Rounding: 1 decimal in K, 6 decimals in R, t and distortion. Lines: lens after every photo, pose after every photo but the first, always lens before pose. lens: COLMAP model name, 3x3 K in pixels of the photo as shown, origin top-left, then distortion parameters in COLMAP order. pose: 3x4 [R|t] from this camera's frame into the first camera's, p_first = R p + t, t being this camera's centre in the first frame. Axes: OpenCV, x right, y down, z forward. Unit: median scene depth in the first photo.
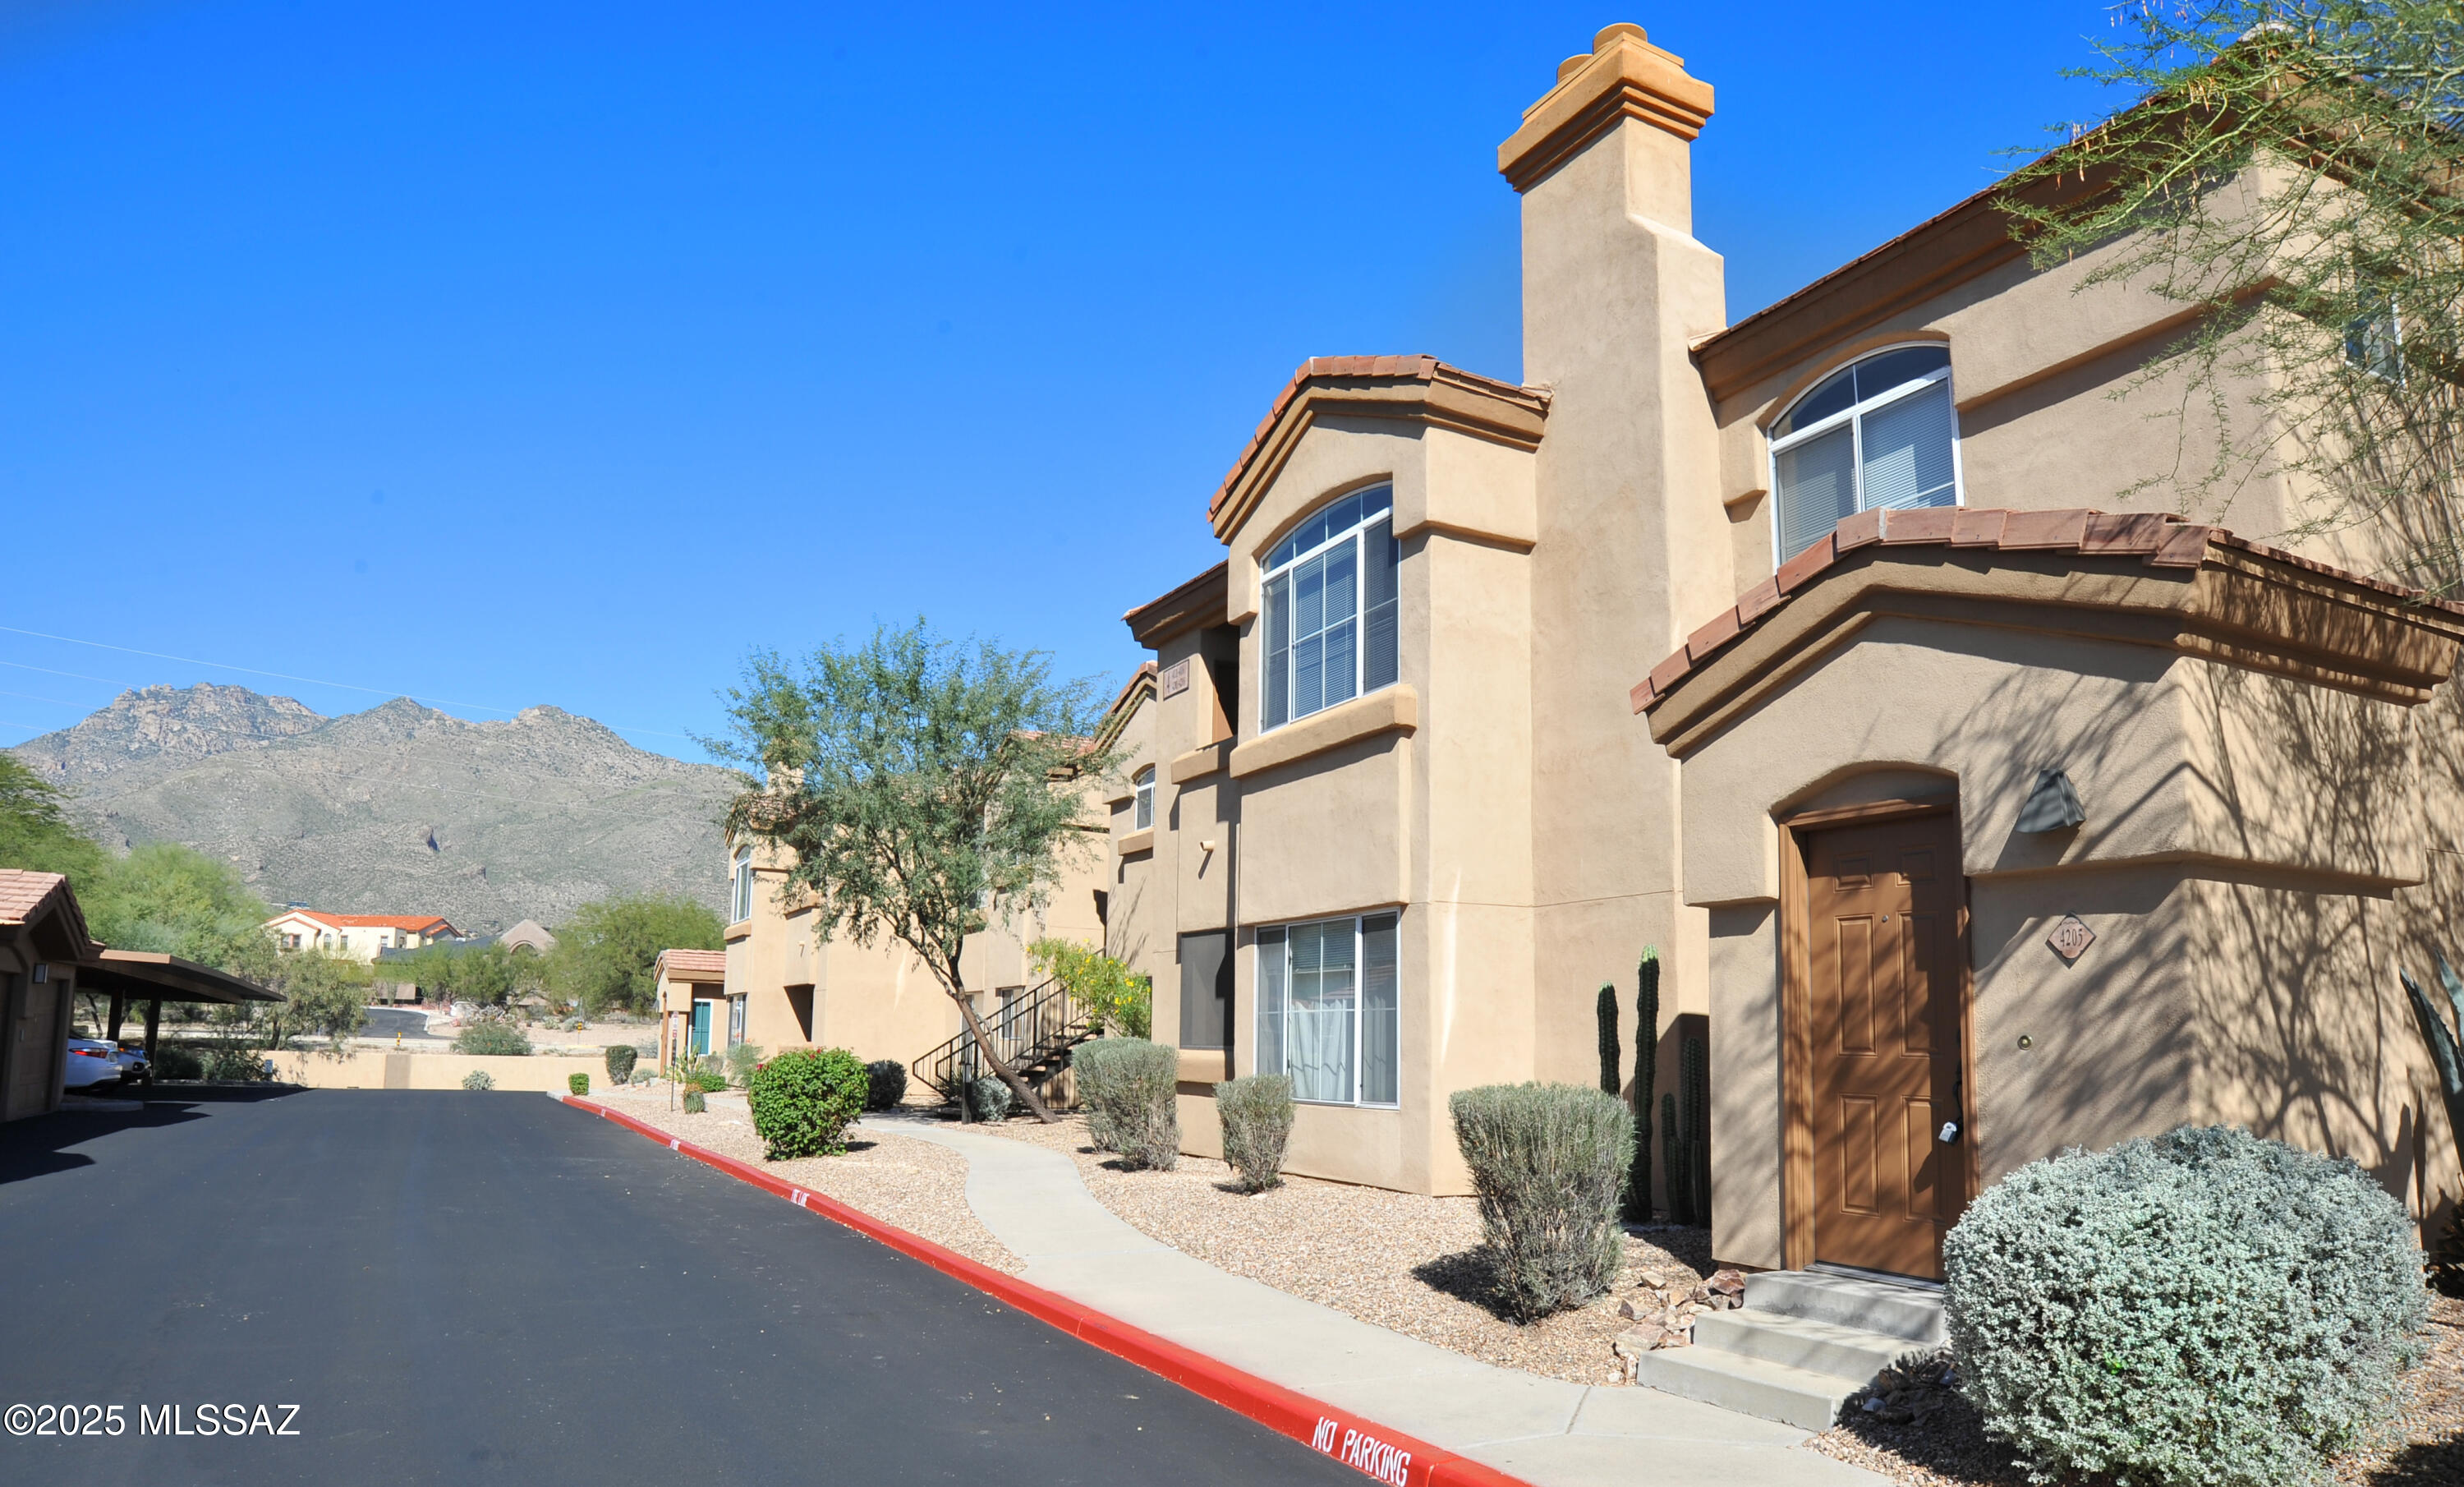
lens RADIAL K [[1532.5, 0, 1233.3], [0, 1532.5, 830.4], [0, 0, 1]] dist [-0.067479, 0.001557]
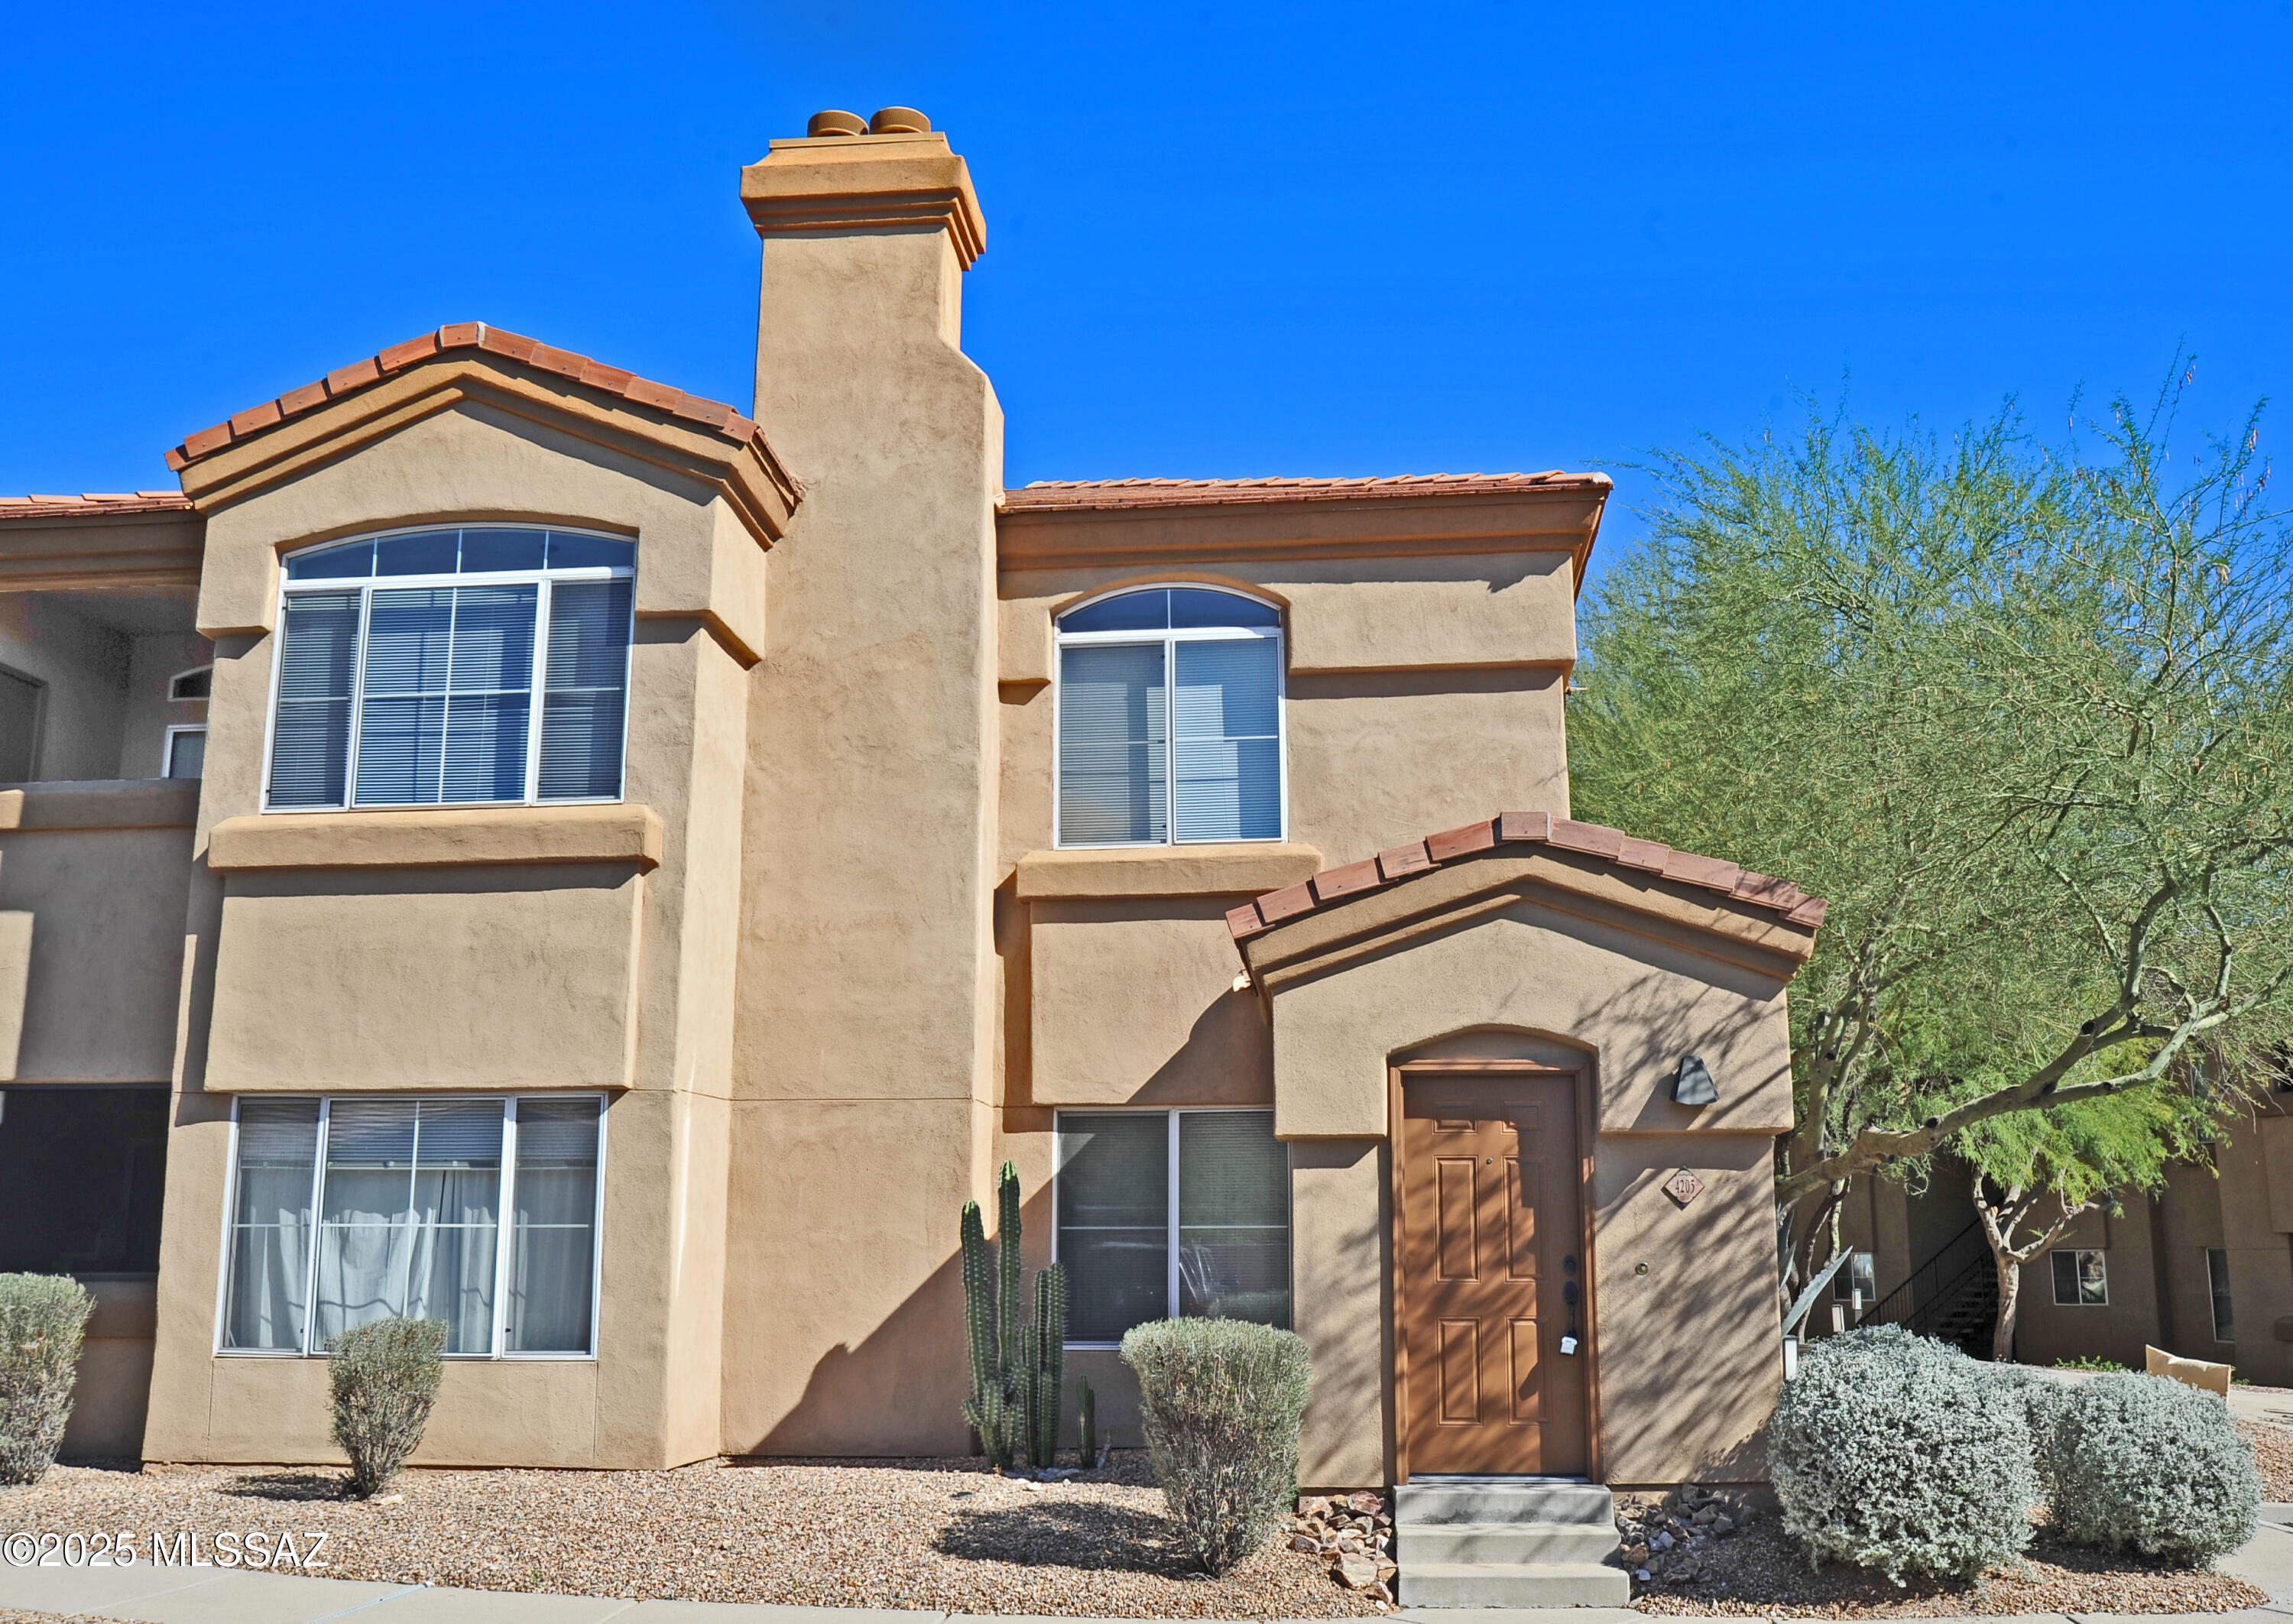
lens RADIAL K [[1998.0, 0, 1146.5], [0, 1998.0, 812.0], [0, 0, 1]] dist [-0.069897, 0.000026]
pose [[0.536583, 0.159717, 0.828595, -1.020803], [-0.103801, 0.986960, -0.123023, 0.009857], [-0.837439, -0.019997, 0.546165, 0.405728]]
